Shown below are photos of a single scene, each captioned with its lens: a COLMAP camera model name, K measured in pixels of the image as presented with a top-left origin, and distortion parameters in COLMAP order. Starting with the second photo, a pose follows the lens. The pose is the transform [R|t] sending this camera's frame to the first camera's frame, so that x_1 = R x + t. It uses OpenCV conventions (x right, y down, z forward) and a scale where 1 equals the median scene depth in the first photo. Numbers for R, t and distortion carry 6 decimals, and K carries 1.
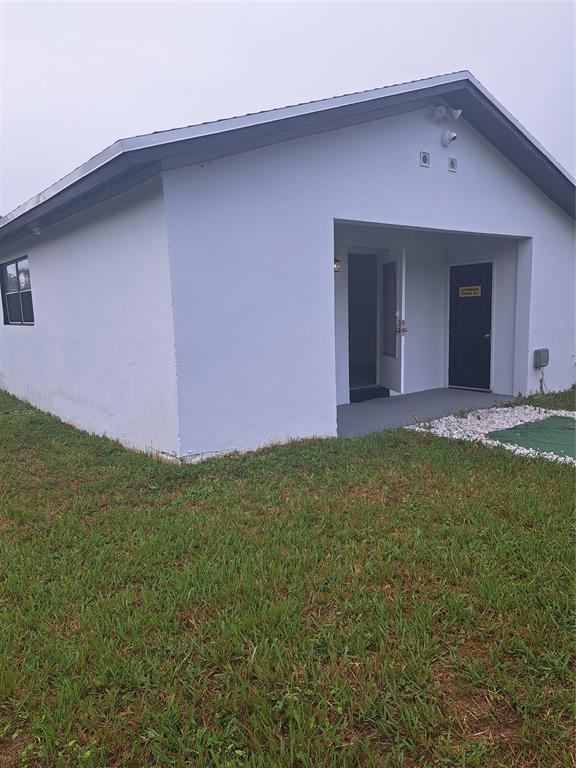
lens RADIAL K [[552.0, 0, 289.7], [0, 552.0, 385.1], [0, 0, 1]] dist [0.040193, -0.015693]
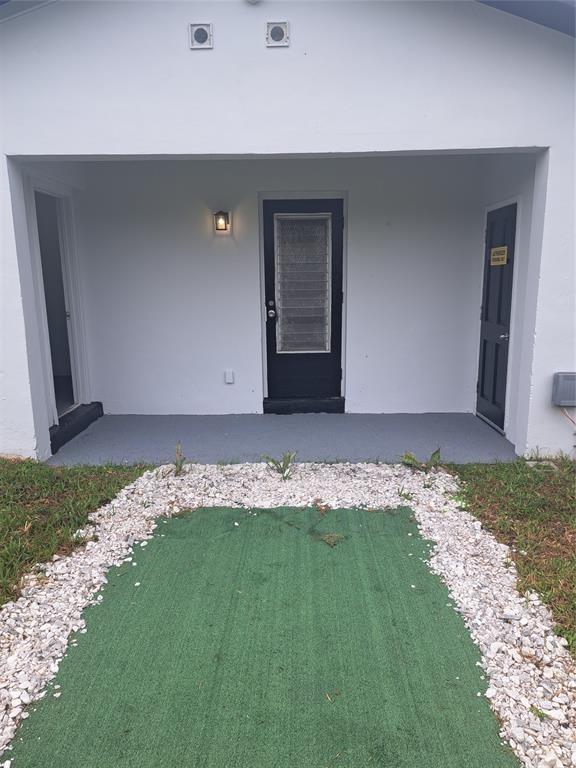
lens RADIAL K [[552.0, 0, 288.0], [0, 552.0, 382.2], [0, 0, 1]] dist [0.040193, -0.015693]
pose [[0.791498, 0.132225, -0.596697, 0.670128], [-0.094172, 0.991042, 0.094694, -0.095475], [0.603873, -0.018758, 0.796860, 0.528103]]
